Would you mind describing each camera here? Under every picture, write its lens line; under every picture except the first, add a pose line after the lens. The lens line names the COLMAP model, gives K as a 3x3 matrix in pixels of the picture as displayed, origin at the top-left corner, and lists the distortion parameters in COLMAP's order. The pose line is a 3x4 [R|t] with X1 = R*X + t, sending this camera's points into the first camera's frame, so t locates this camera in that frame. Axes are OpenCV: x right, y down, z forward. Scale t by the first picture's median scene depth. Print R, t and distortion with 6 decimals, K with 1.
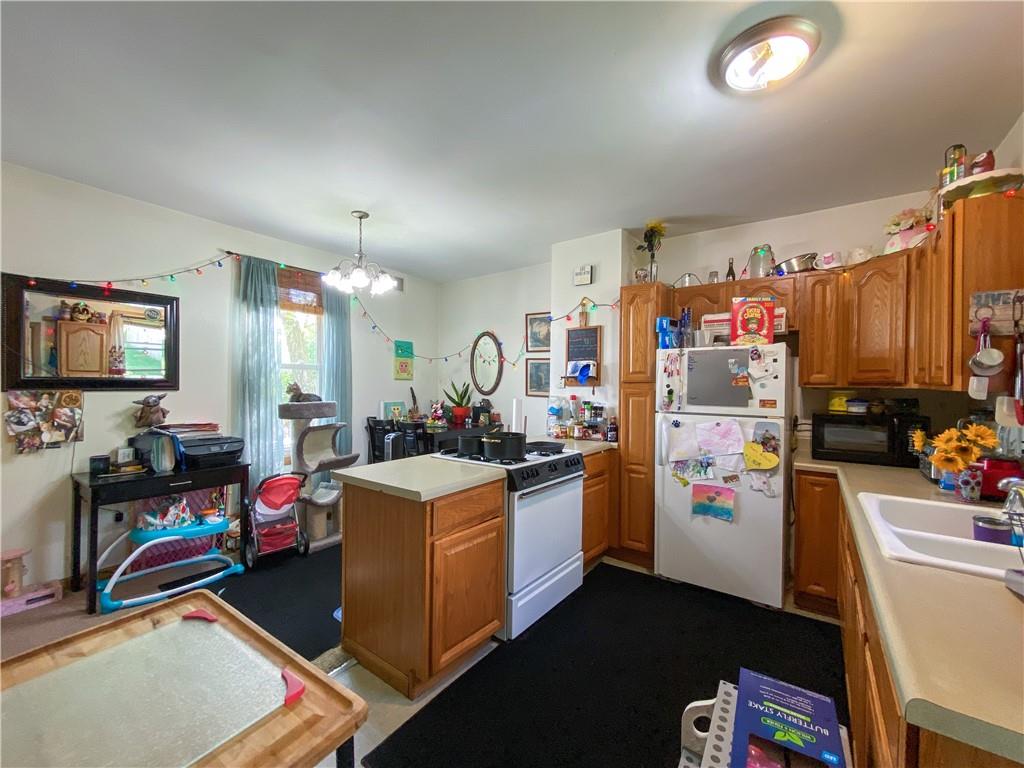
lens RADIAL K [[398.7, 0, 495.9], [0, 398.7, 385.6], [0, 0, 1]] dist [0.000867, -0.000080]
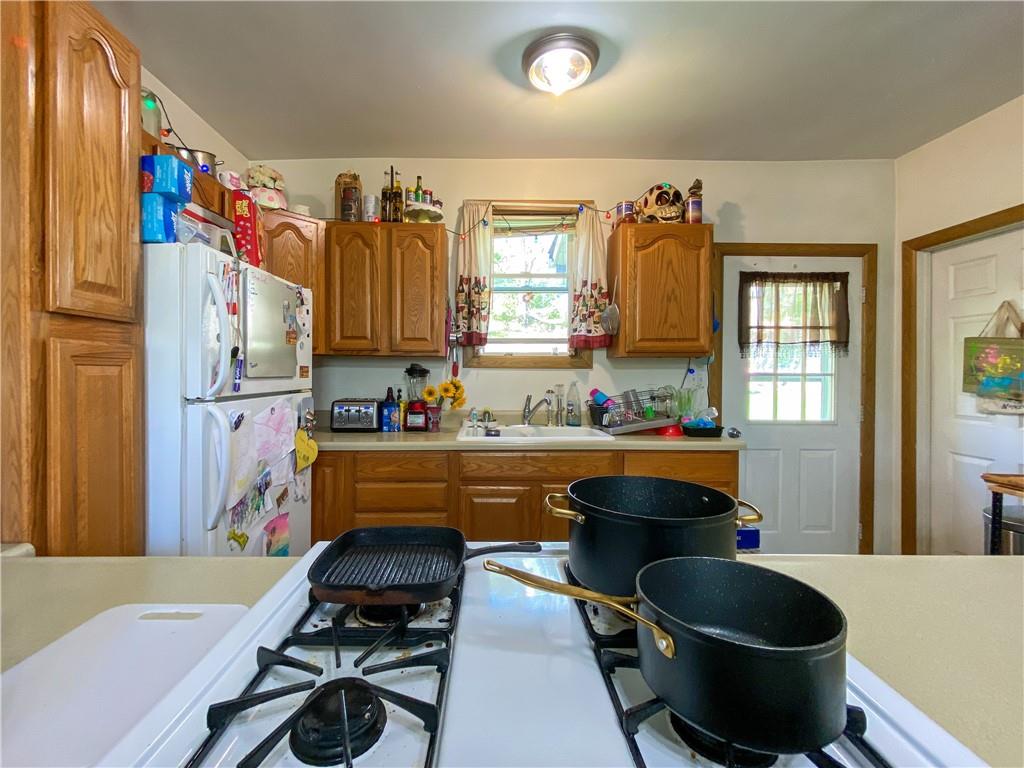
lens RADIAL K [[442.3, 0, 477.8], [0, 442.3, 379.6], [0, 0, 1]] dist [-0.000703, -0.000009]
pose [[-0.595707, -0.027207, 0.802741, -0.123341], [-0.009391, 0.999594, 0.026910, 0.032294], [-0.803147, 0.008492, -0.595720, 1.129652]]
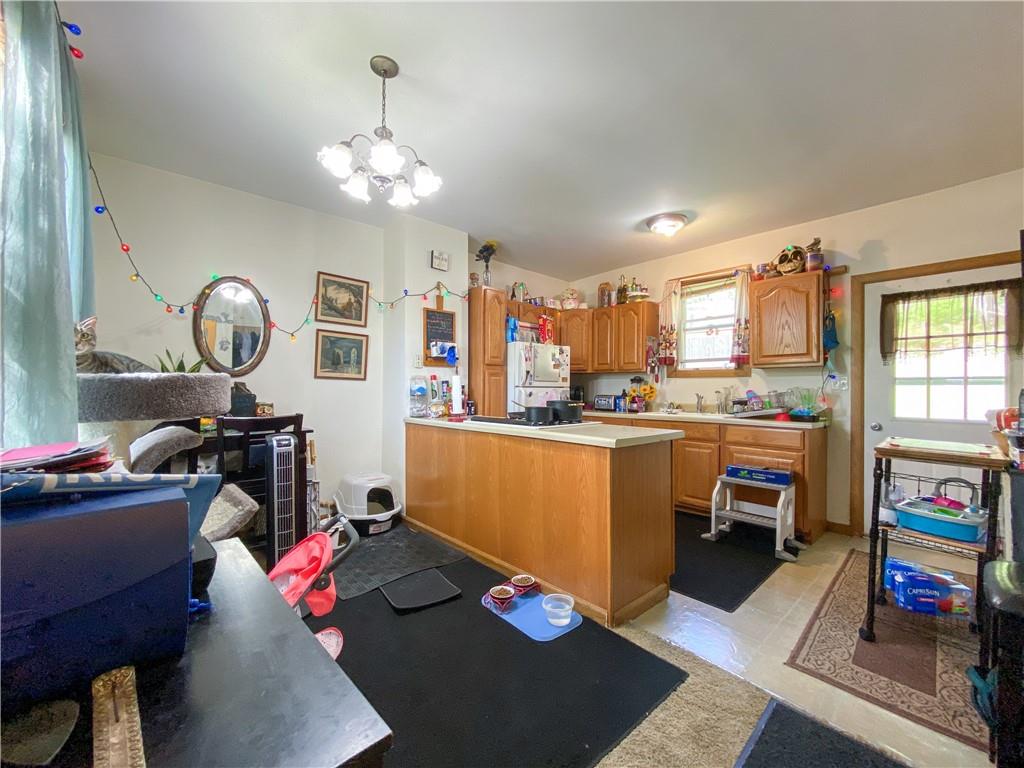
lens RADIAL K [[398.7, 0, 495.9], [0, 398.7, 385.6], [0, 0, 1]] dist [0.000867, -0.000080]
pose [[0.222820, 0.000380, 0.974860, -1.022282], [-0.004301, 0.999991, 0.000593, 0.066555], [-0.974850, -0.004325, 0.222819, 0.836334]]
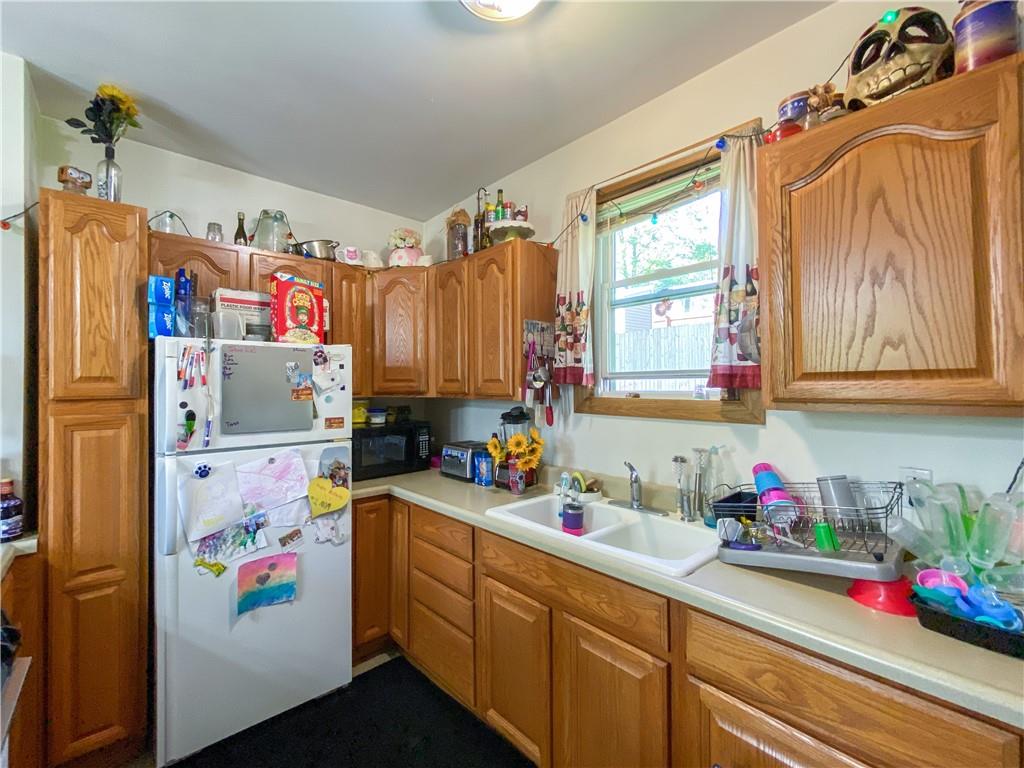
lens RADIAL K [[442.3, 0, 477.8], [0, 442.3, 379.6], [0, 0, 1]] dist [-0.000703, -0.000009]
pose [[0.221824, -0.000469, 0.975087, -0.074424], [0.010749, 0.999940, -0.001965, -0.030308], [-0.975028, 0.010917, 0.221815, 0.502618]]
